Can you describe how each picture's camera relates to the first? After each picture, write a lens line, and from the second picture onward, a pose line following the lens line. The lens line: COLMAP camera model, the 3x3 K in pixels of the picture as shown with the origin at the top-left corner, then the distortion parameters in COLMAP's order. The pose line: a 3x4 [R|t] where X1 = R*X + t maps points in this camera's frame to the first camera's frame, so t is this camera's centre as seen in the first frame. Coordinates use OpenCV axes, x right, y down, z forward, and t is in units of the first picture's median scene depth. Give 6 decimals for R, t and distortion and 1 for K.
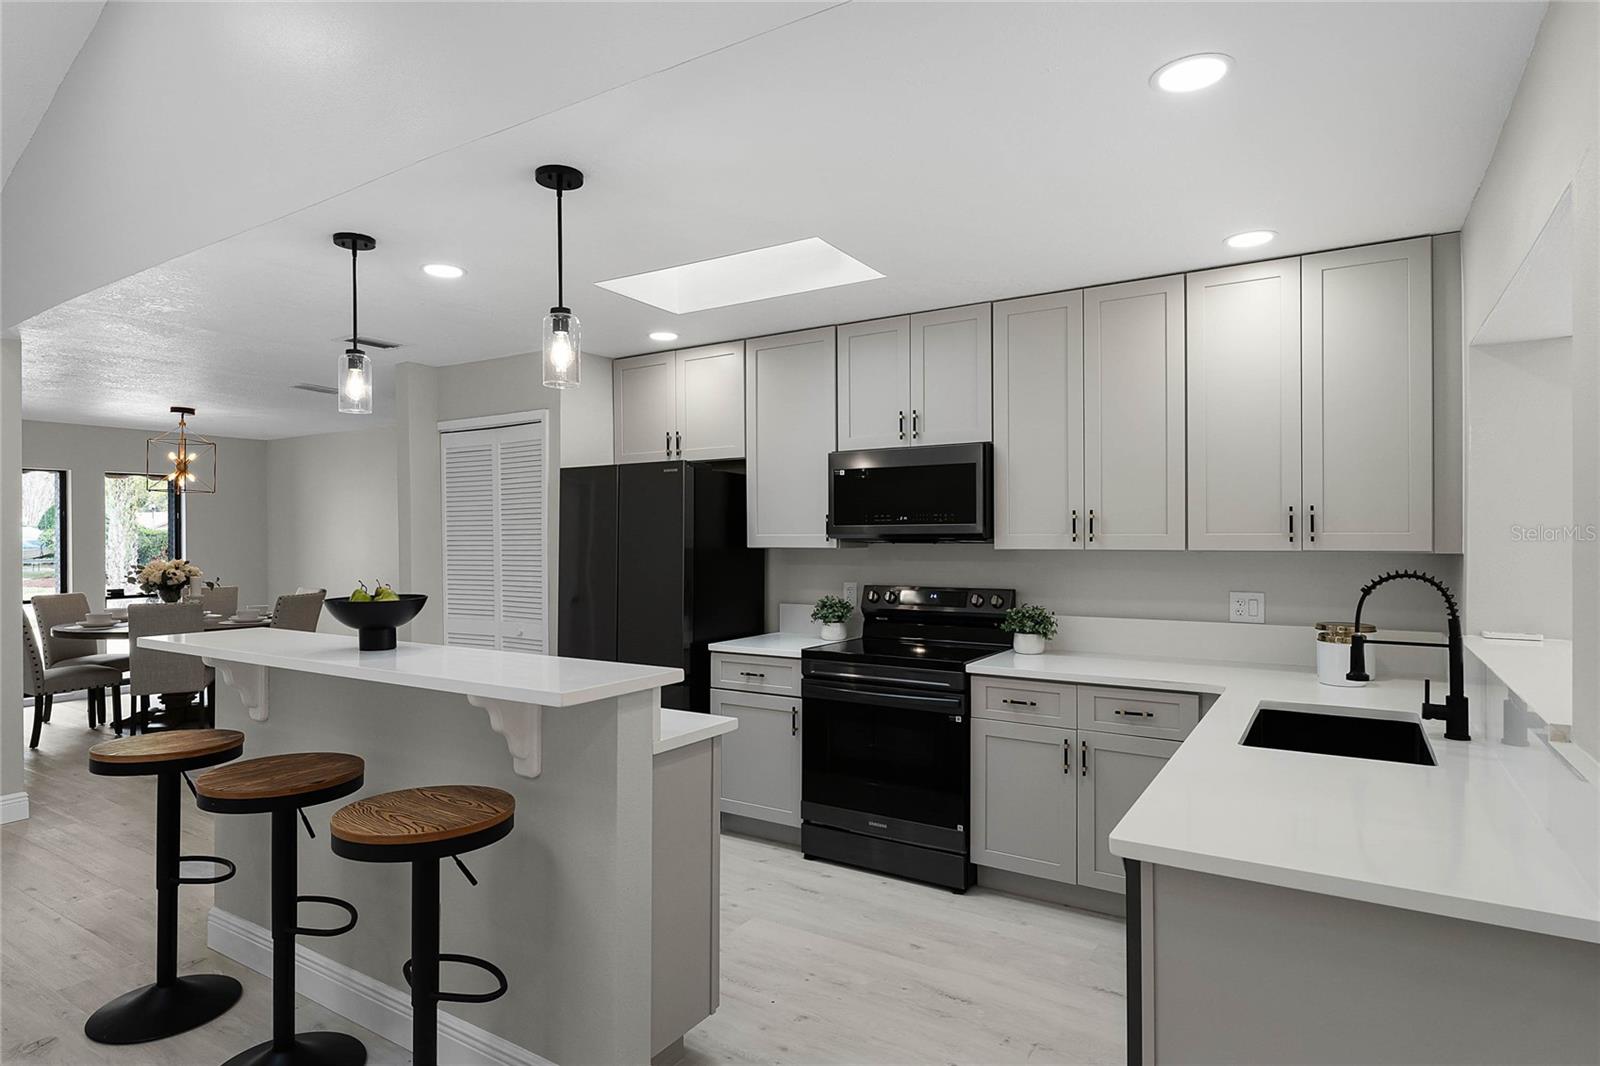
lens RADIAL K [[874.2, 0, 799.0], [0, 874.2, 530.1], [0, 0, 1]] dist [-0.002678, -0.001053]
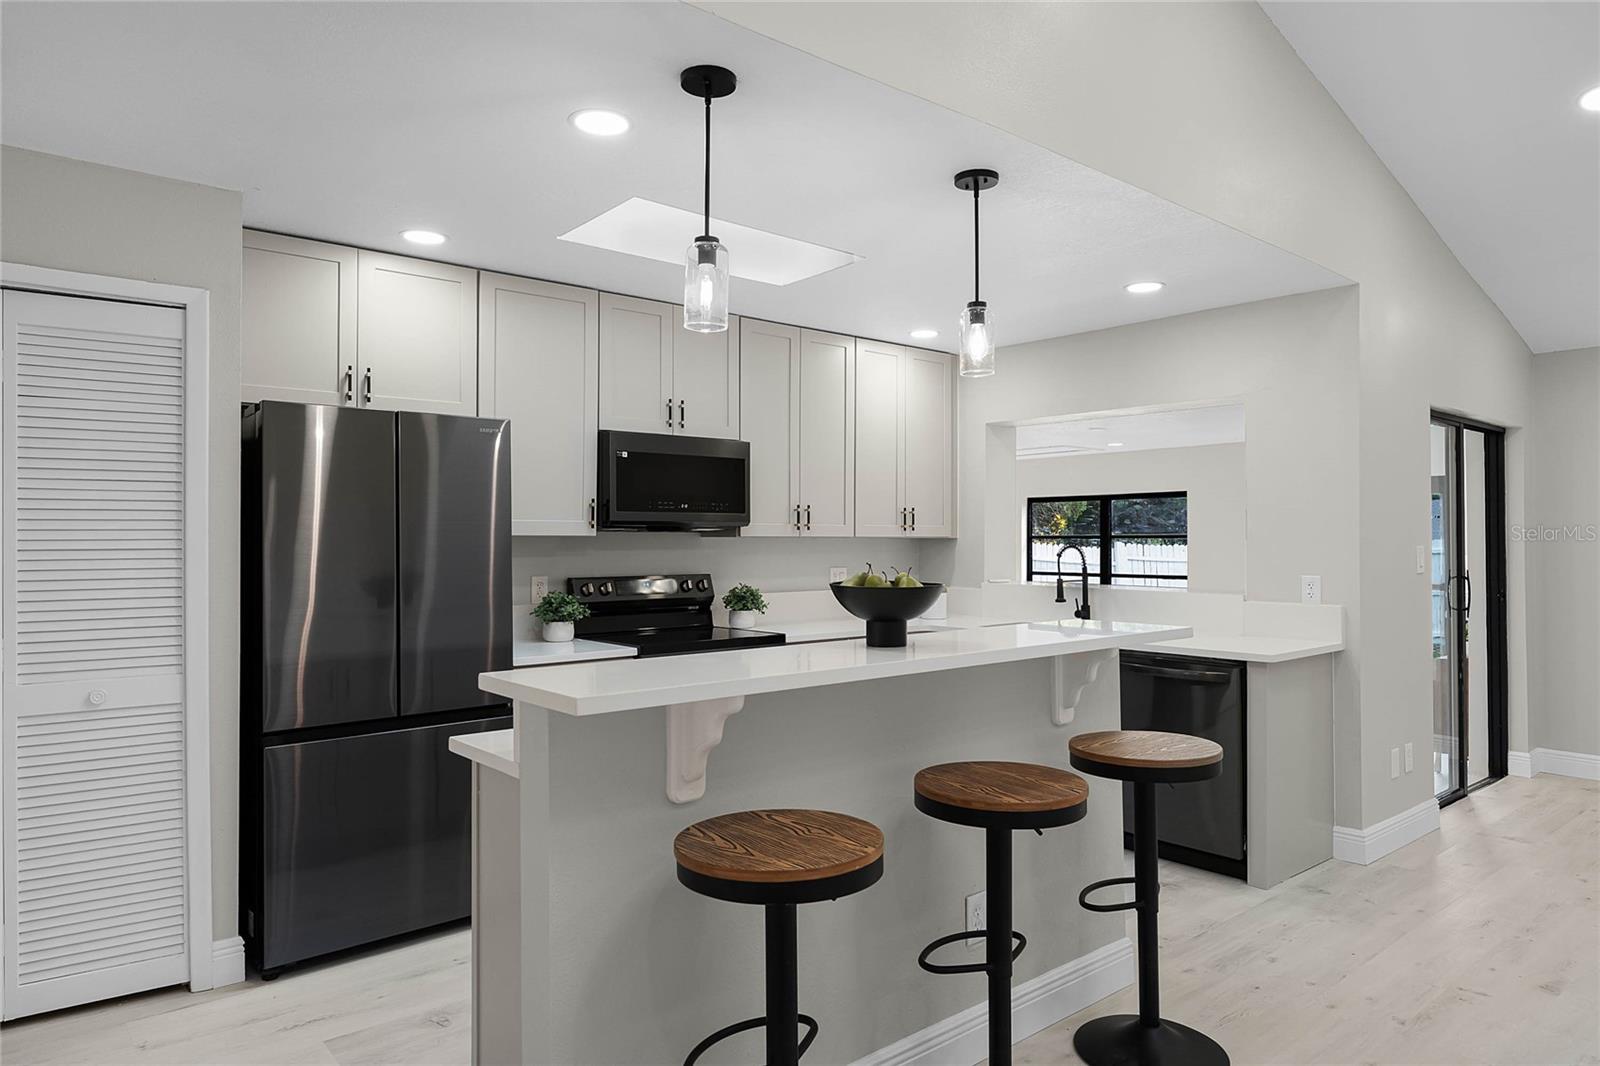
lens RADIAL K [[990.2, 0, 793.3], [0, 990.2, 523.1], [0, 0, 1]] dist [-0.004239, 0.003395]
pose [[0.307394, 0.017972, 0.951413, -0.913764], [-0.008079, 0.999835, -0.016276, 0.023194], [-0.951548, -0.002684, 0.307488, 0.517450]]
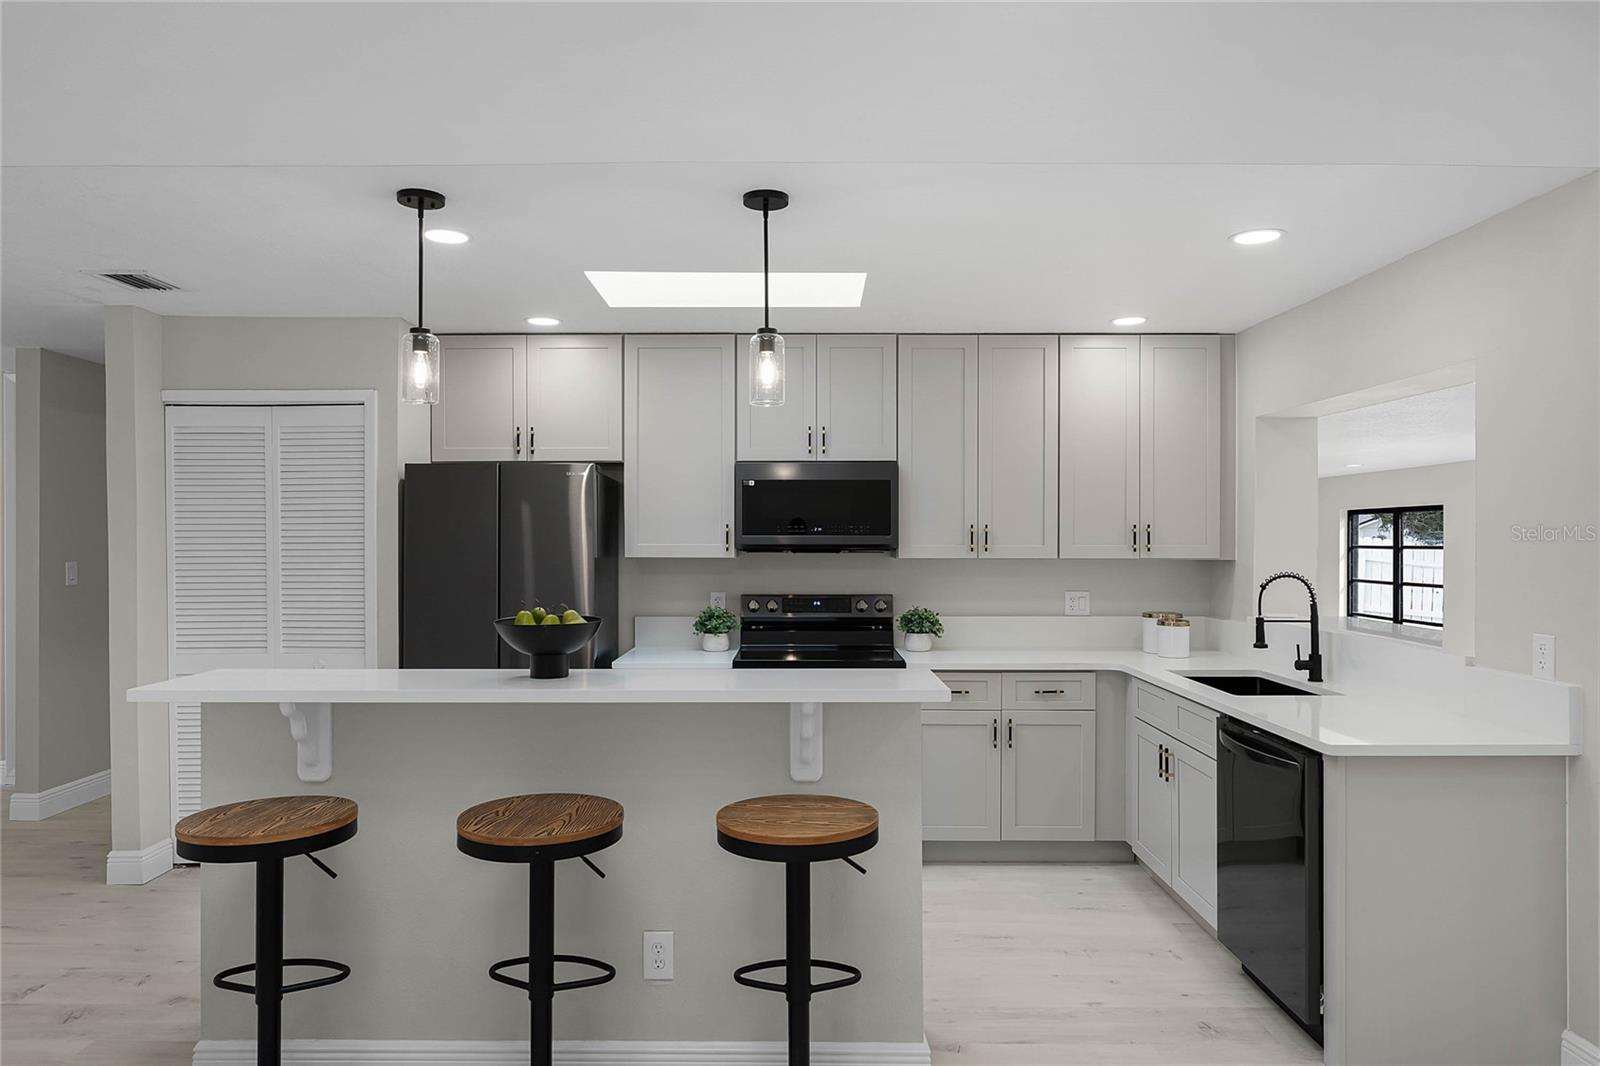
lens RADIAL K [[1005.2, 0, 798.6], [0, 1005.2, 532.6], [0, 0, 1]] dist [0.000493, 0.001476]
pose [[0.846507, 0.006035, 0.532344, -0.532064], [-0.007317, 0.999973, 0.000299, -0.009731], [-0.532328, -0.004149, 0.846528, -0.009508]]
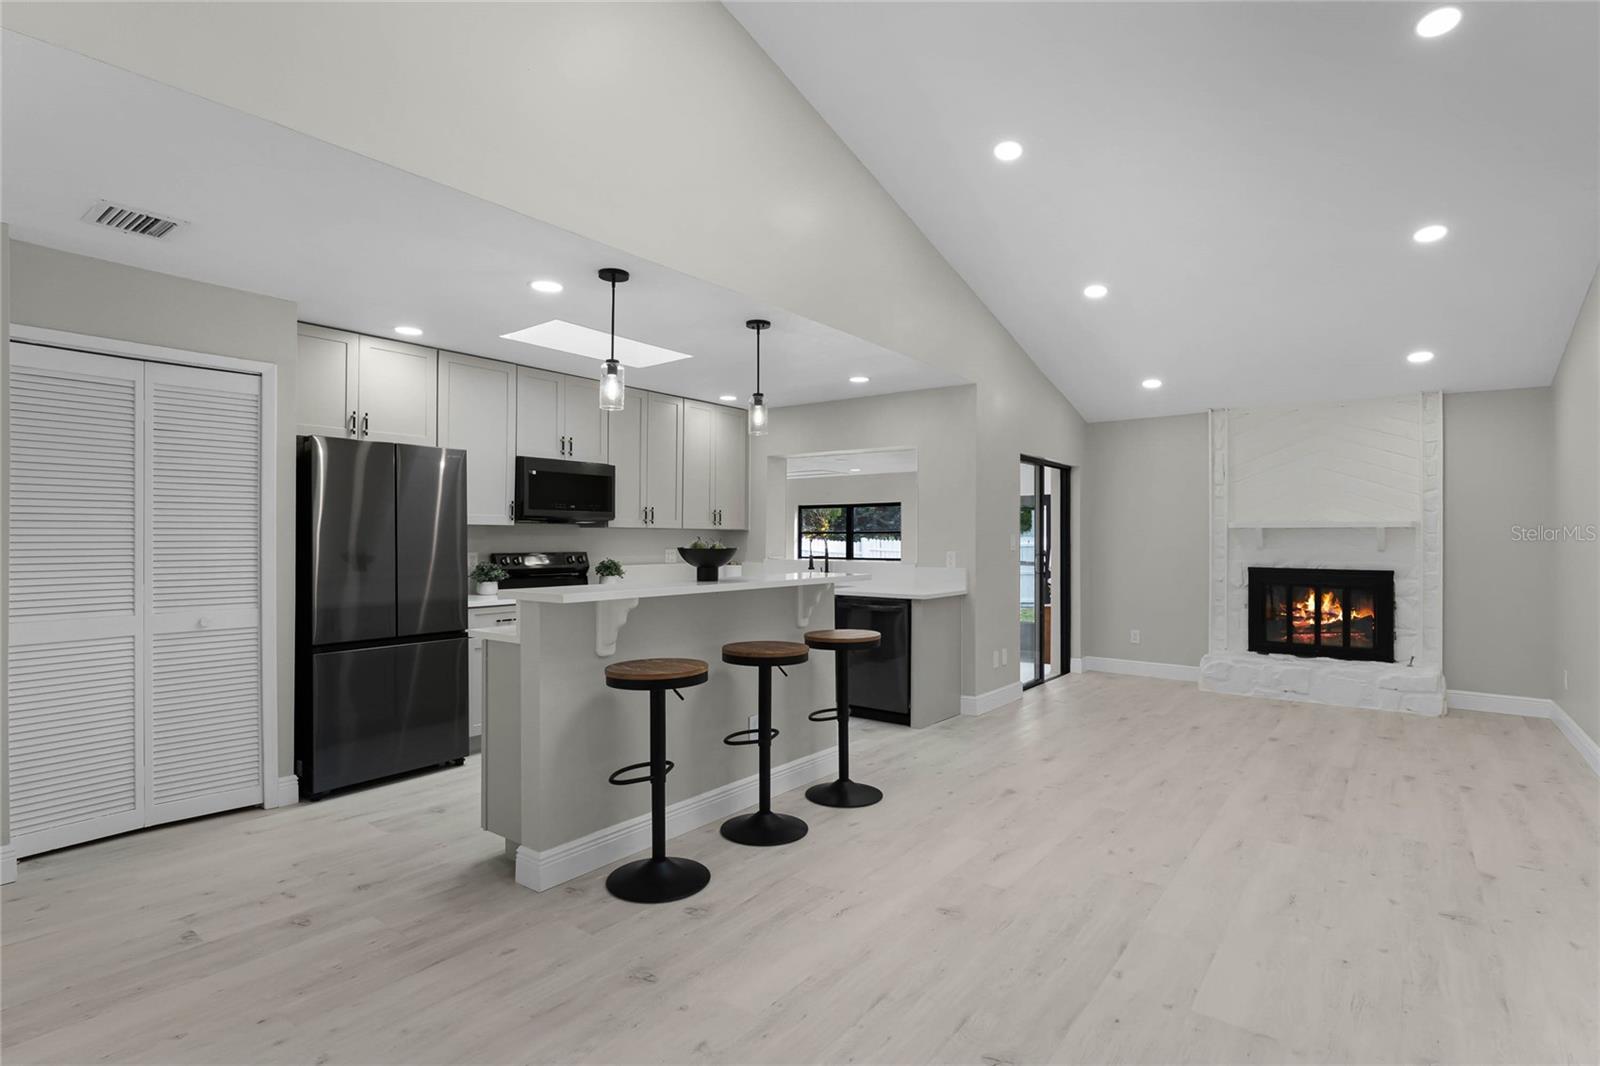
lens RADIAL K [[782.9, 0, 790.1], [0, 782.9, 530.4], [0, 0, 1]] dist [-0.001990, -0.000245]
pose [[0.099462, 0.012829, 0.994959, -1.204157], [-0.011618, 0.999864, -0.011731, 0.039715], [-0.994974, -0.010393, 0.099597, 0.466259]]
